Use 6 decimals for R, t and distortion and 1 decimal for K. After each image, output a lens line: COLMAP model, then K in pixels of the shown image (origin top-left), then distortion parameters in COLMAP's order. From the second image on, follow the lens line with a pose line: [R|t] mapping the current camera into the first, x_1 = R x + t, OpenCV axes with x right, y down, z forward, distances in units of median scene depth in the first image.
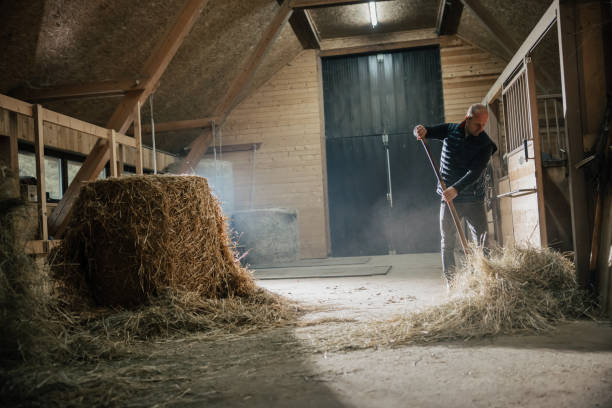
lens RADIAL K [[589.8, 0, 293.5], [0, 589.8, 205.0], [0, 0, 1]] dist [0.002581, 0.005842]
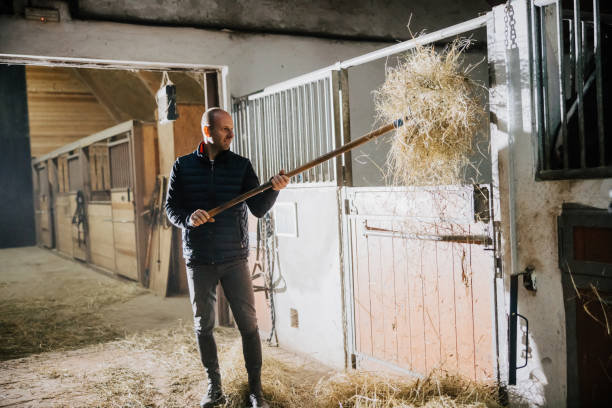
lens RADIAL K [[589.8, 0, 293.5], [0, 589.8, 205.0], [0, 0, 1]] dist [0.002581, 0.005842]
pose [[0.760558, 0.002176, 0.649267, -0.168150], [-0.021294, 0.999540, 0.021594, -0.066528], [-0.648921, -0.030249, 0.760254, -0.339406]]
